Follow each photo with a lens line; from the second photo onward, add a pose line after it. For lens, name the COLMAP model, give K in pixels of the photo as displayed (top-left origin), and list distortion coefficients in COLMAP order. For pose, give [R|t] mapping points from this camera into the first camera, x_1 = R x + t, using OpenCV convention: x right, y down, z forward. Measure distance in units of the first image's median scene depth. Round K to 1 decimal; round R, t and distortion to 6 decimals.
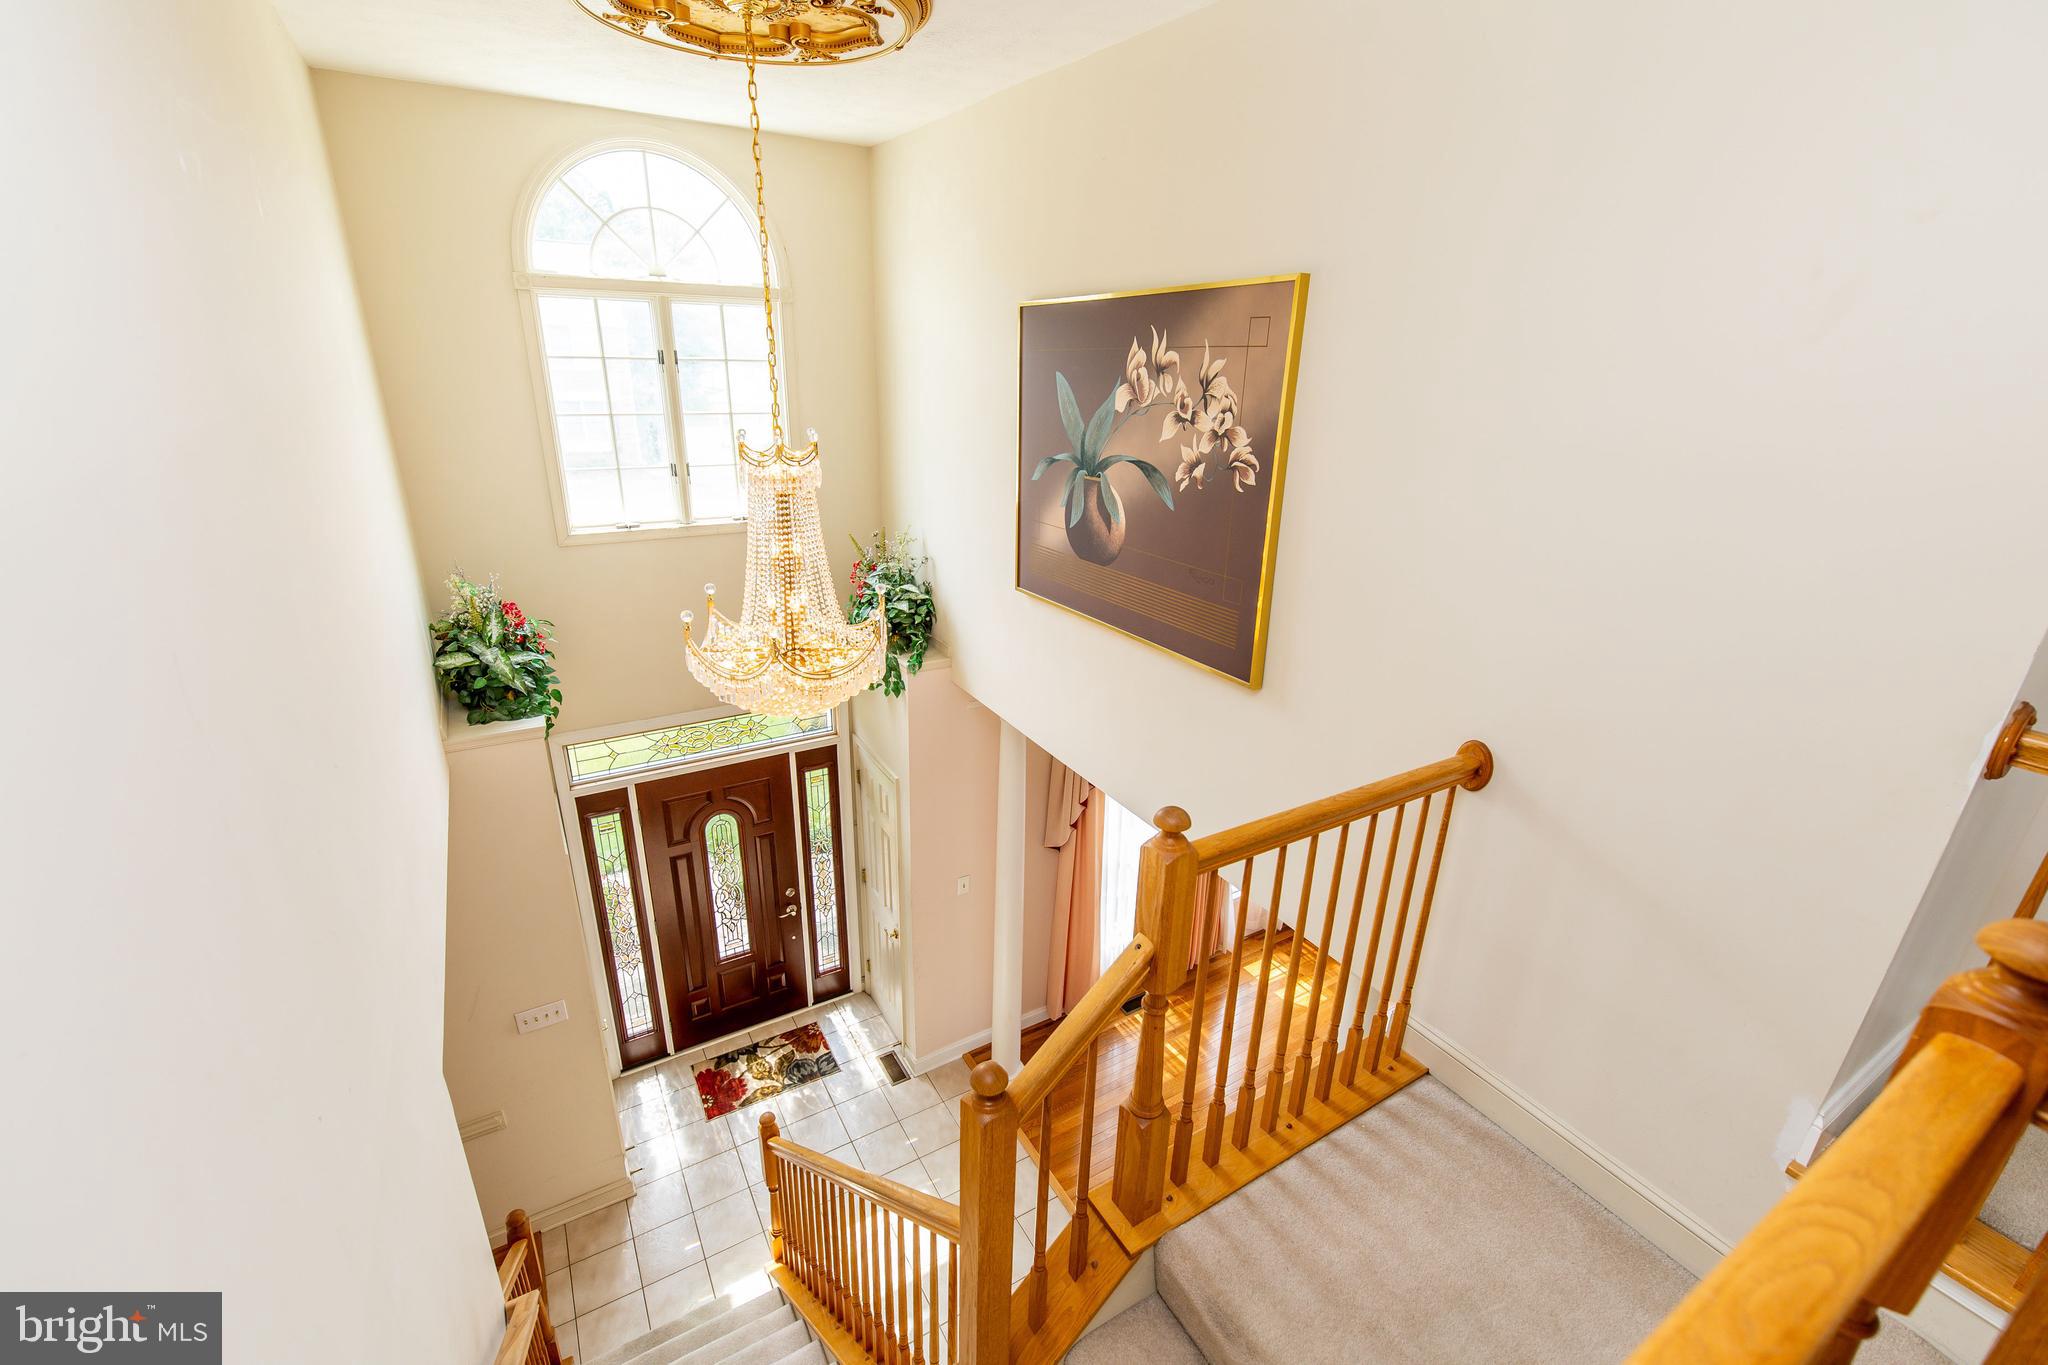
lens RADIAL K [[871.3, 0, 1031.8], [0, 871.3, 682.9], [0, 0, 1]] dist [-0.011494, -0.005626]
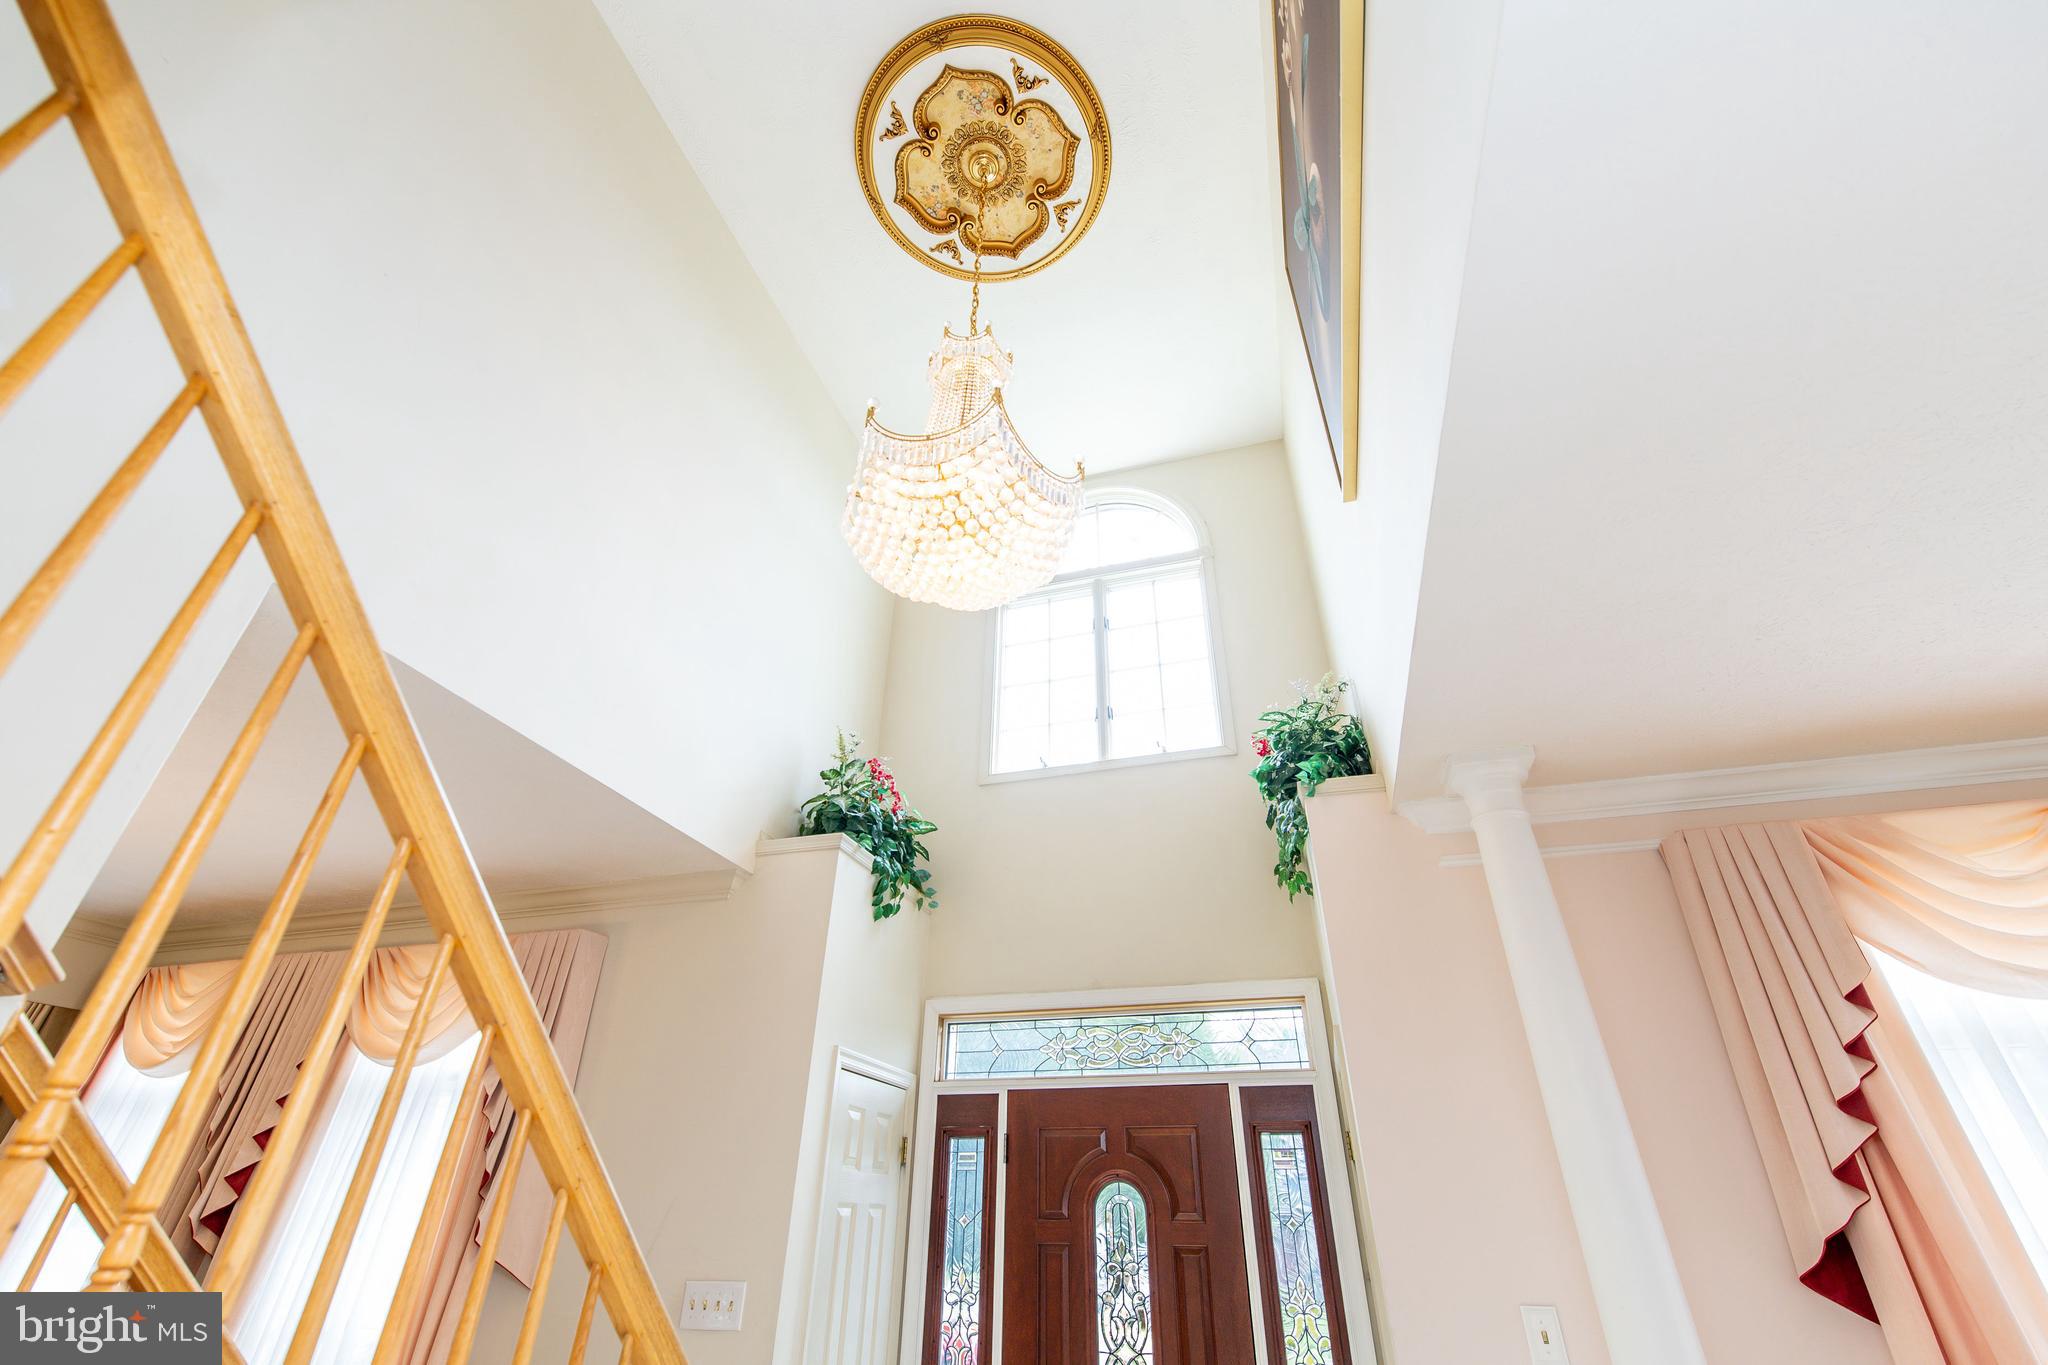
lens RADIAL K [[871.3, 0, 1017.0], [0, 871.3, 669.5], [0, 0, 1]] dist [-0.011494, -0.005626]
pose [[0.665294, -0.416396, -0.619676, 0.132956], [-0.267516, 0.641945, -0.718569, 0.398371], [0.697007, 0.643833, 0.315689, 0.546108]]
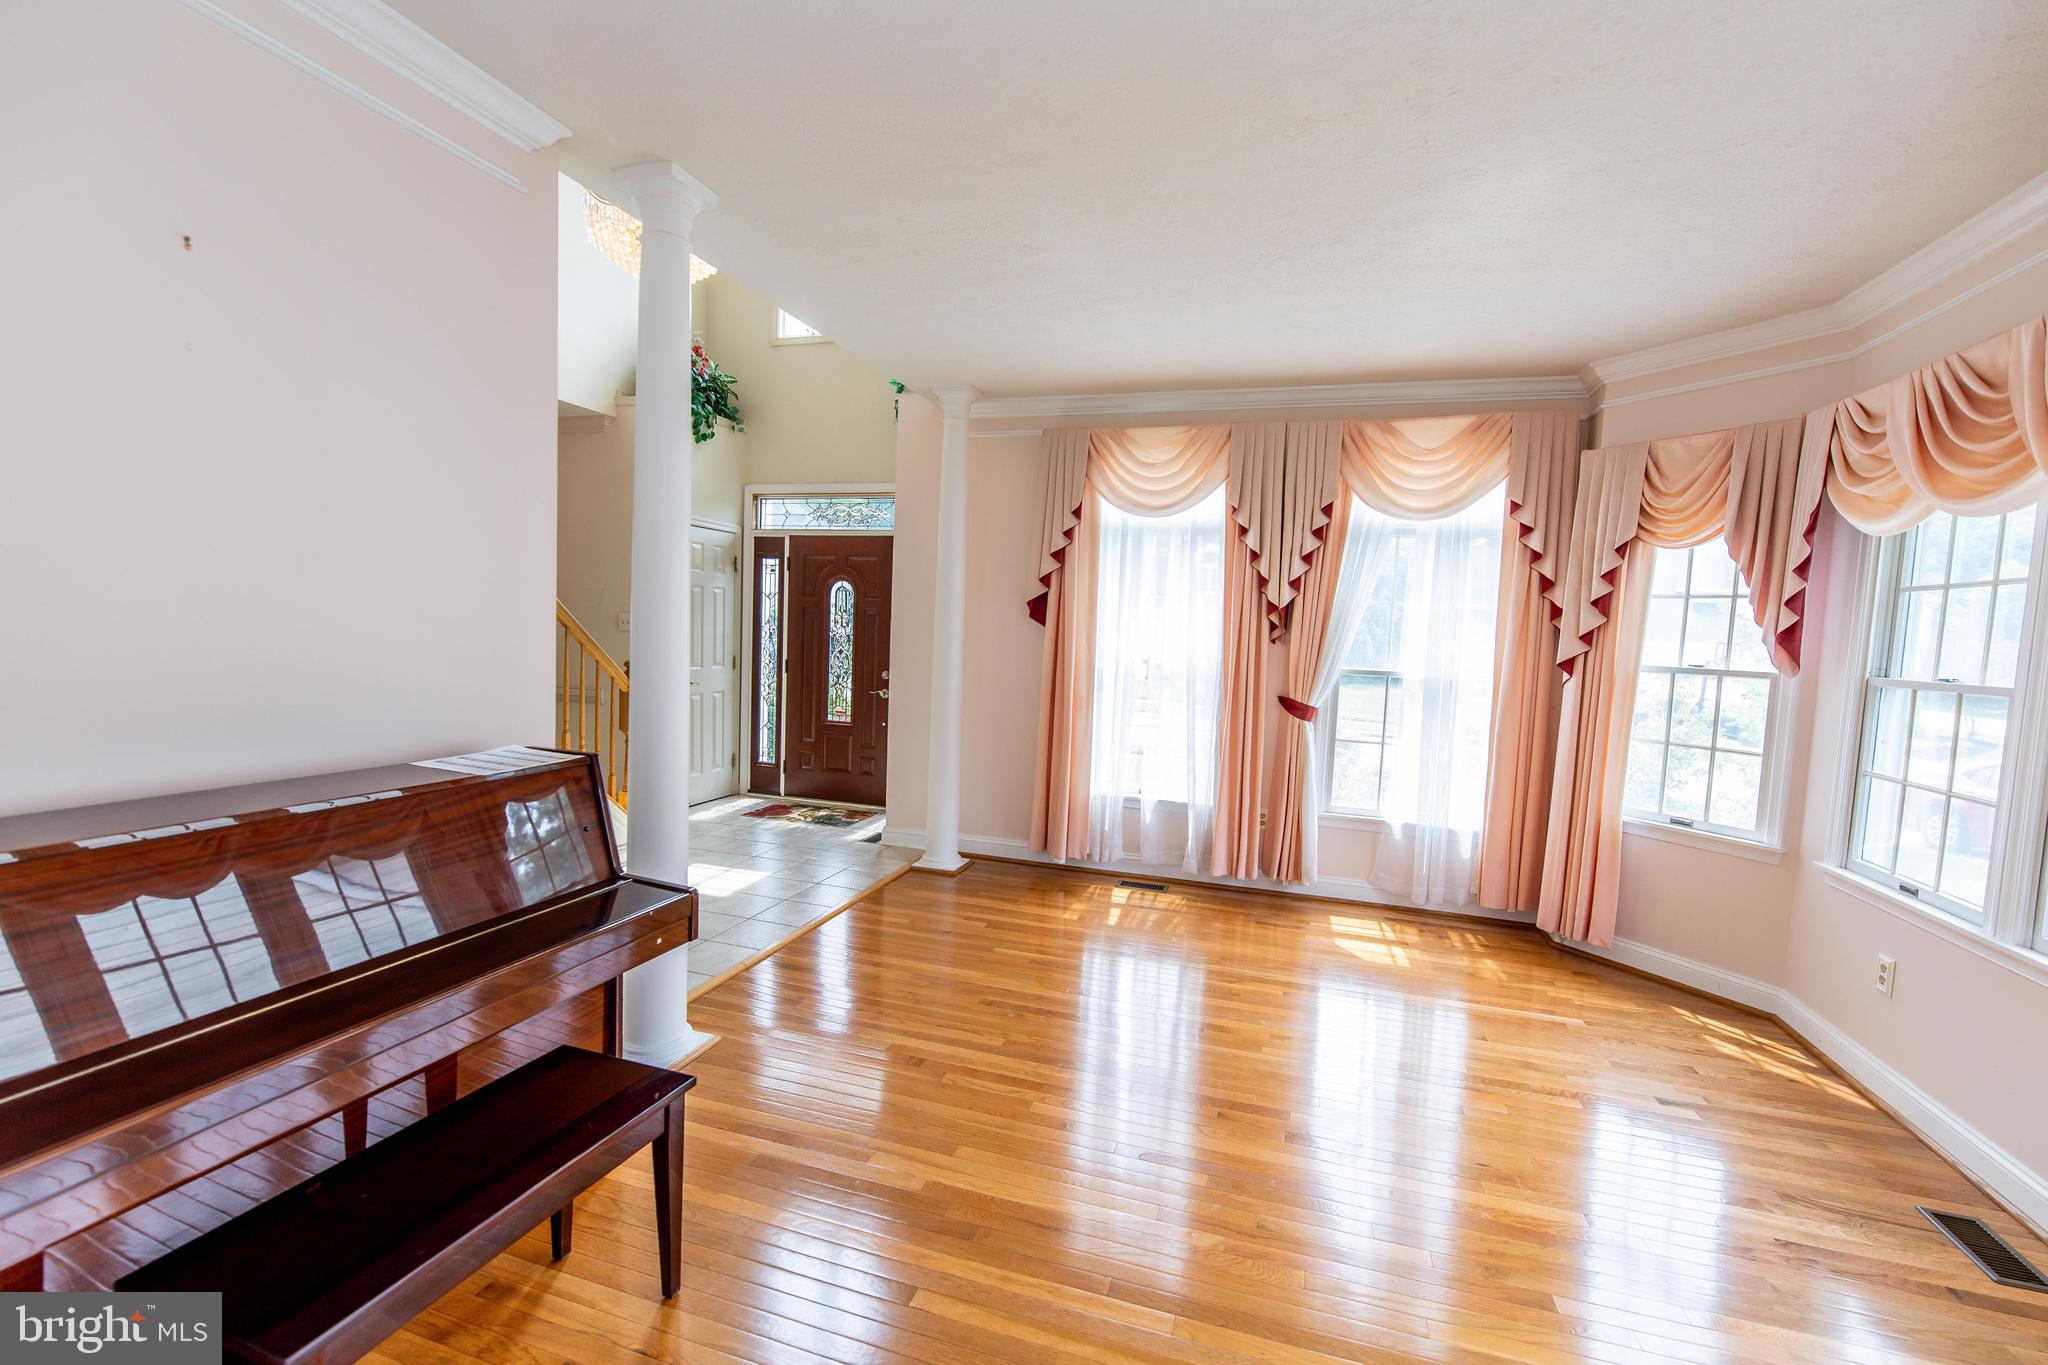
lens RADIAL K [[871.3, 0, 1036.6], [0, 871.3, 690.6], [0, 0, 1]] dist [-0.011494, -0.005626]
pose [[0.669788, 0.048802, -0.740947, 0.753913], [-0.282523, 0.939540, -0.193508, 0.473670], [0.686705, 0.338944, 0.643081, 0.485904]]
